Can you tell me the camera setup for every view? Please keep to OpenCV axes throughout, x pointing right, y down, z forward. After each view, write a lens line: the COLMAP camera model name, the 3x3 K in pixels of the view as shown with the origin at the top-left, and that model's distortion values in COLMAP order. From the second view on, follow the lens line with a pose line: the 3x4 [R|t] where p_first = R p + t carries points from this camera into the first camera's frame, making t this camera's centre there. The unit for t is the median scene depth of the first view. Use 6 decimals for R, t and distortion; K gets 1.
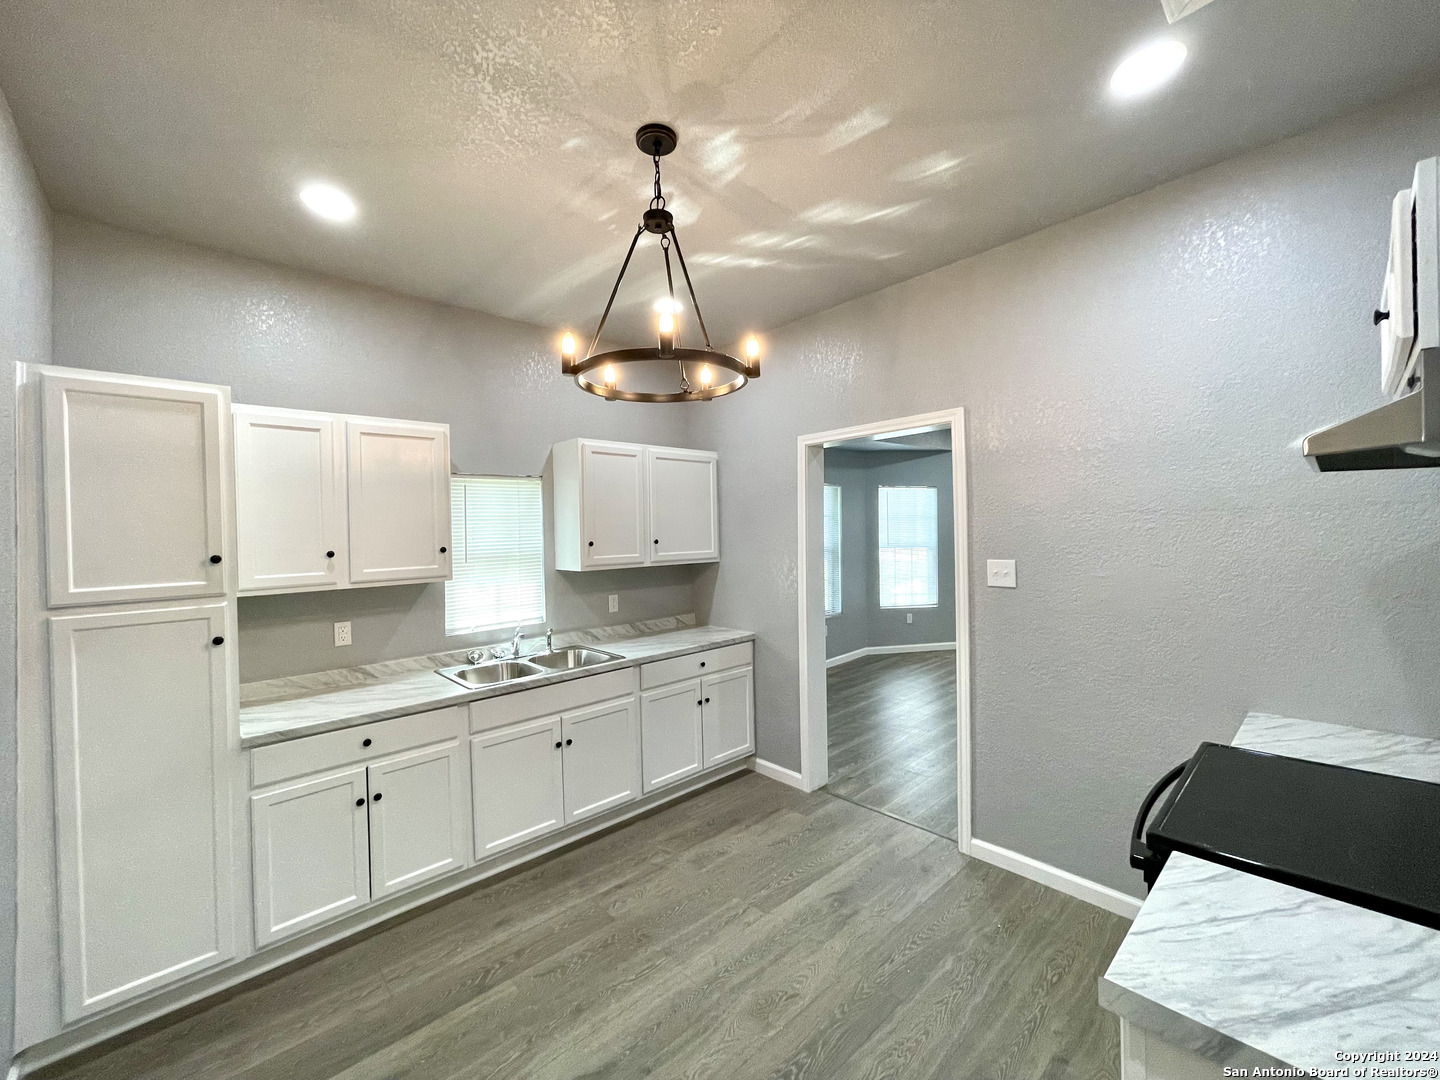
lens RADIAL K [[595.1, 0, 725.0], [0, 595.1, 530.4], [0, 0, 1]] dist [0.000242, 0.000292]
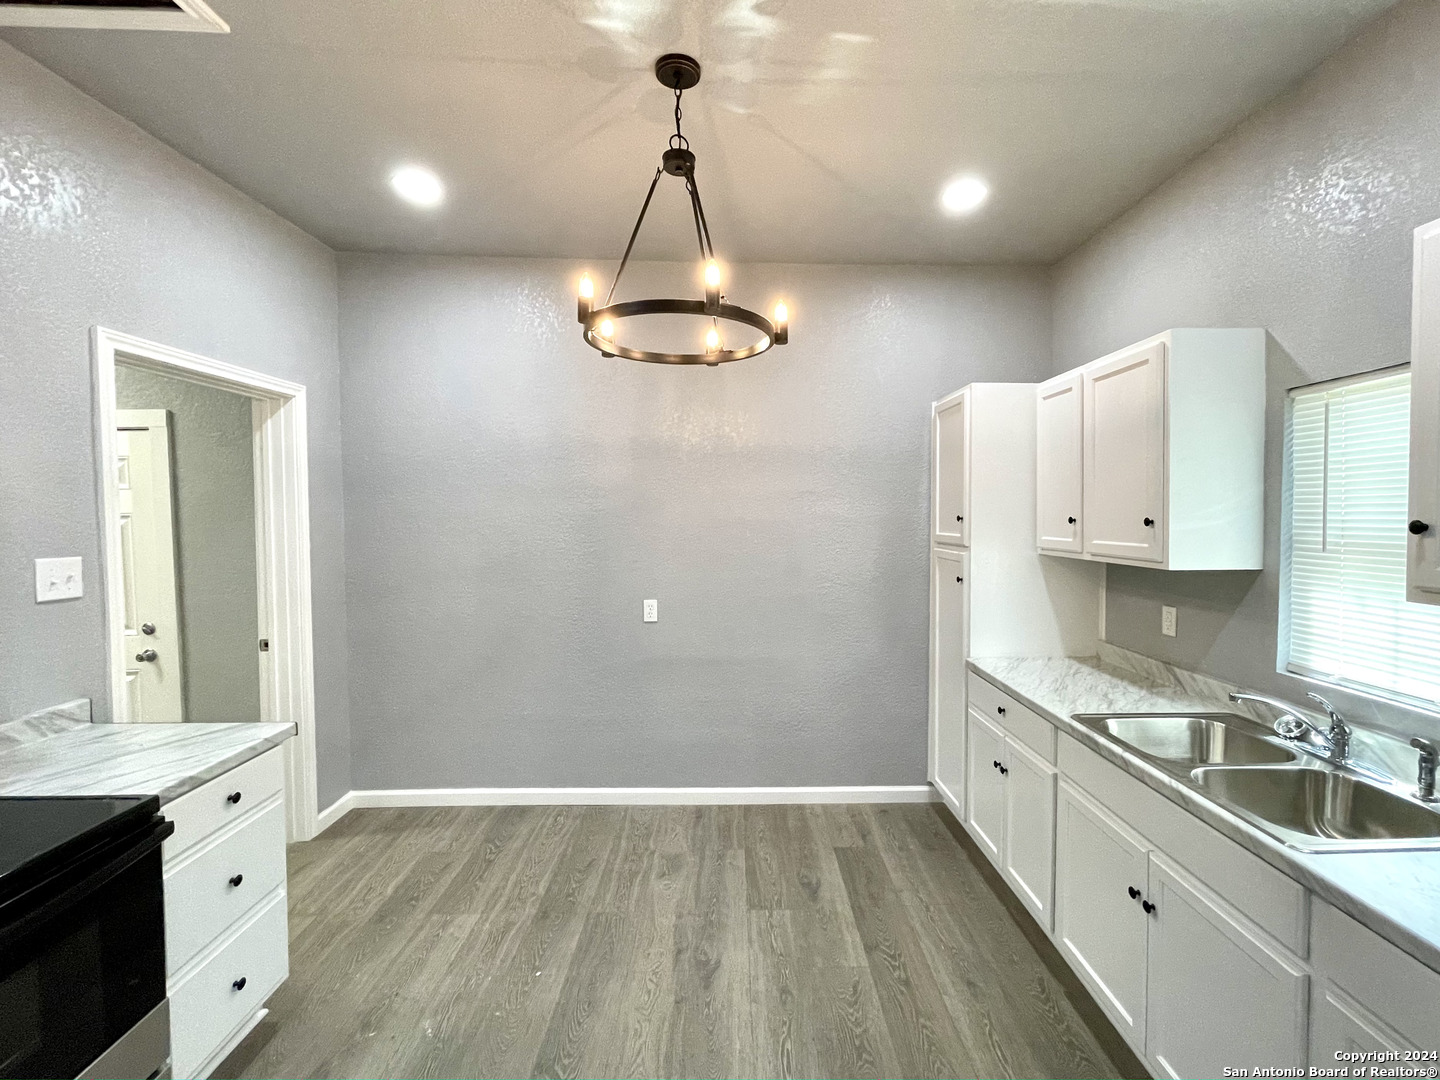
lens RADIAL K [[595.1, 0, 725.0], [0, 595.1, 530.4], [0, 0, 1]] dist [0.000242, 0.000292]
pose [[-0.671465, 0.043901, -0.739735, 0.494979], [0.014926, 0.998842, 0.045729, 0.006696], [0.740886, 0.019664, -0.671342, 1.529298]]
